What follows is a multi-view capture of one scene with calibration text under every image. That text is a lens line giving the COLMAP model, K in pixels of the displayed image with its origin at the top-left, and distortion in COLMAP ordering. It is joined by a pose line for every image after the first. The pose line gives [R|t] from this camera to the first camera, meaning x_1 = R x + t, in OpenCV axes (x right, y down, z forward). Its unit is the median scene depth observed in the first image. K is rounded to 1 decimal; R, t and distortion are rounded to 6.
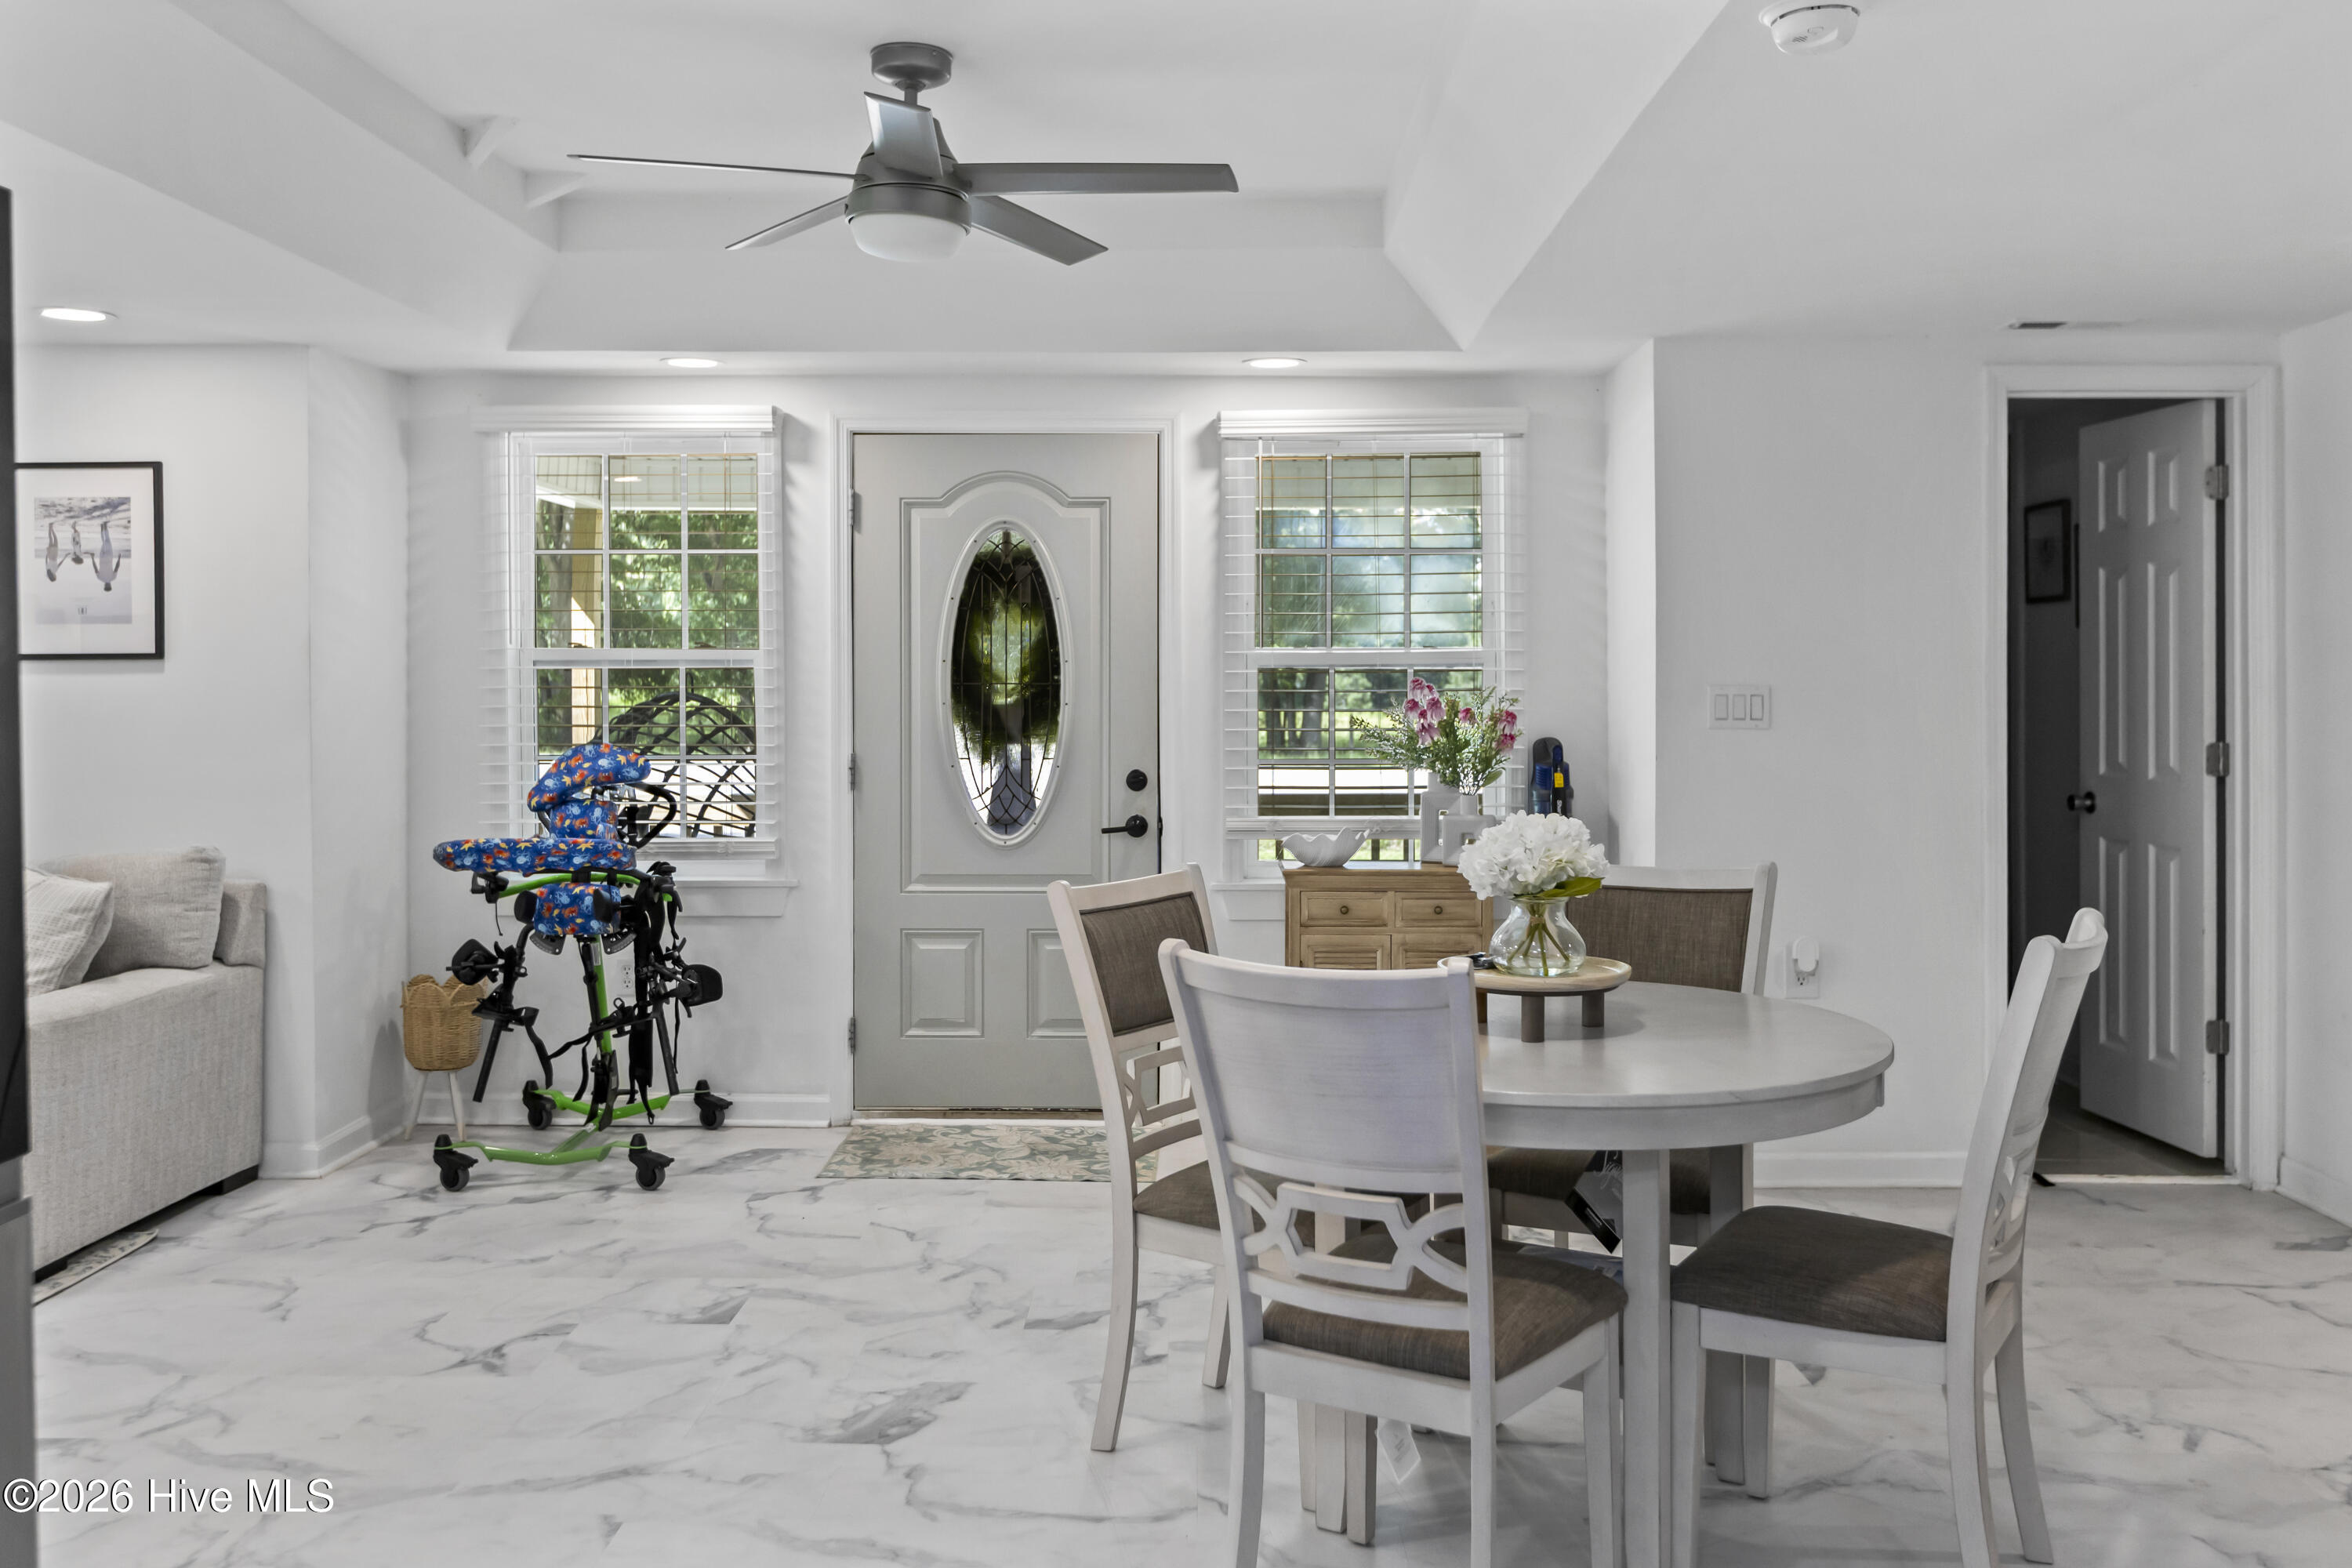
lens RADIAL K [[1902.3, 0, 1174.7], [0, 1902.3, 693.0], [0, 0, 1]] dist [-0.002645, -0.000586]
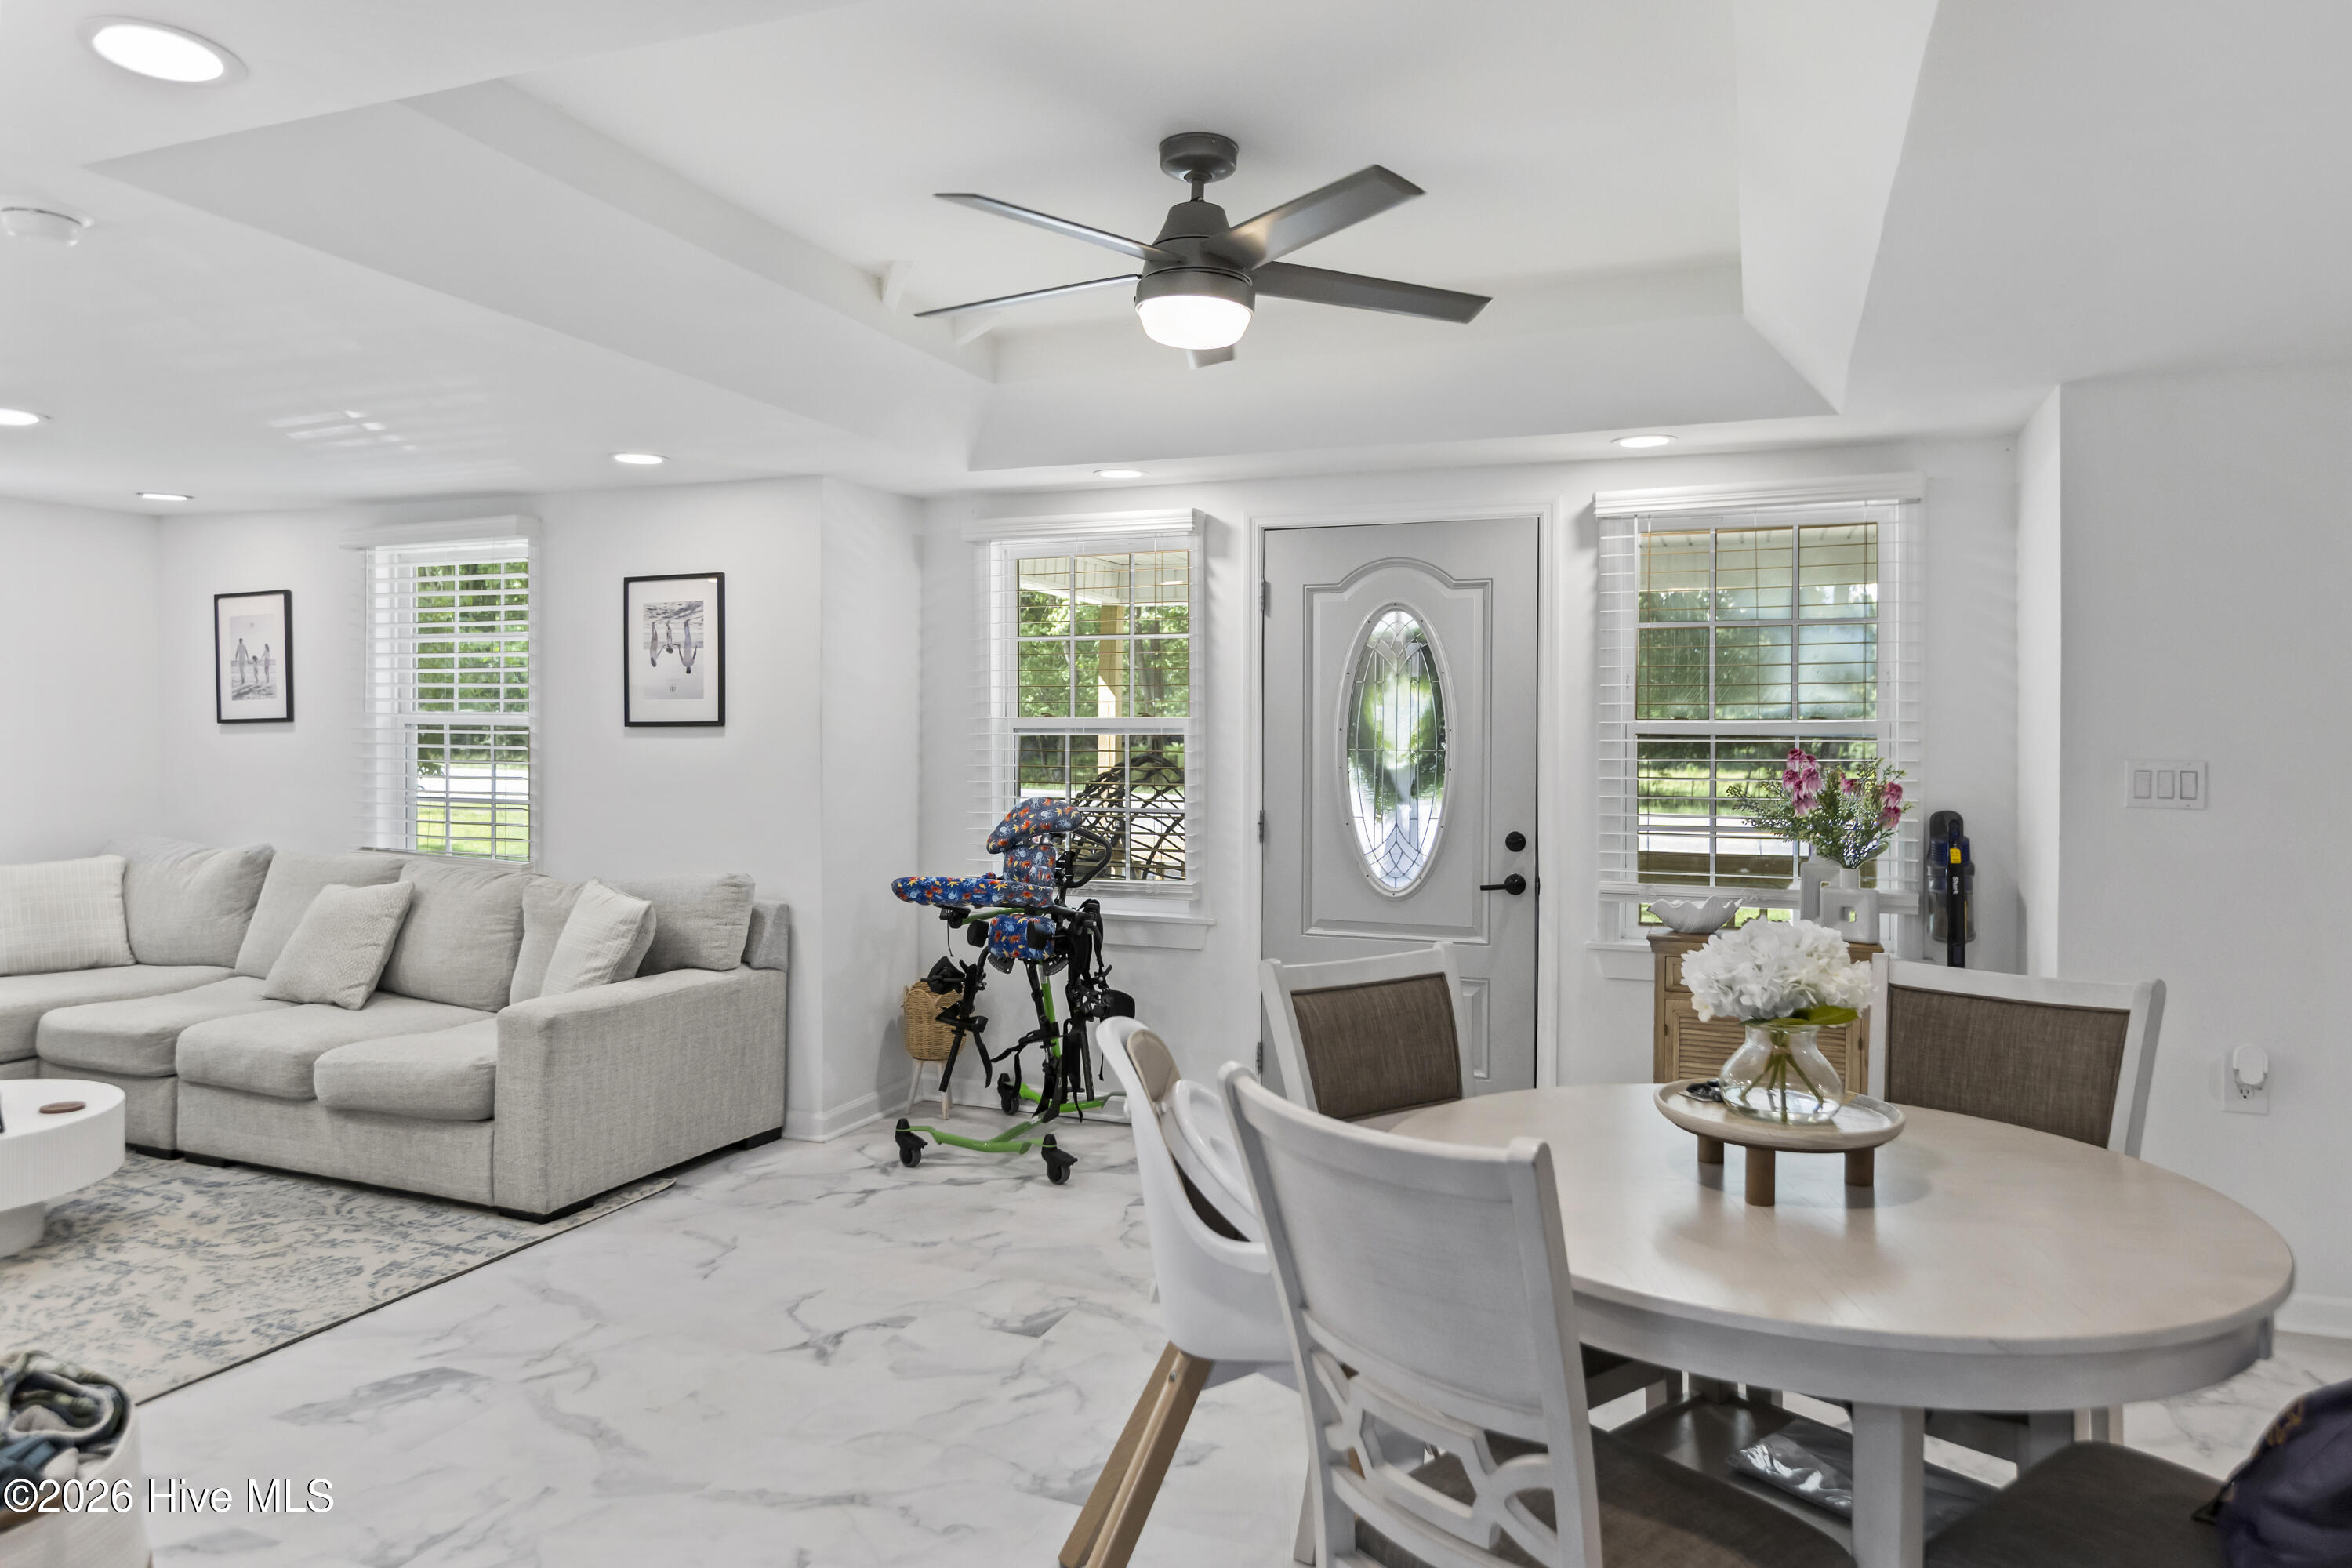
lens RADIAL K [[1445.2, 0, 1175.8], [0, 1445.2, 748.4], [0, 0, 1]] dist [-0.000175, -0.004293]
pose [[0.935981, 0.008194, -0.351956, 0.094186], [-0.009173, 0.999957, -0.001113, -0.004255], [0.351932, 0.004270, 0.936016, 0.185423]]
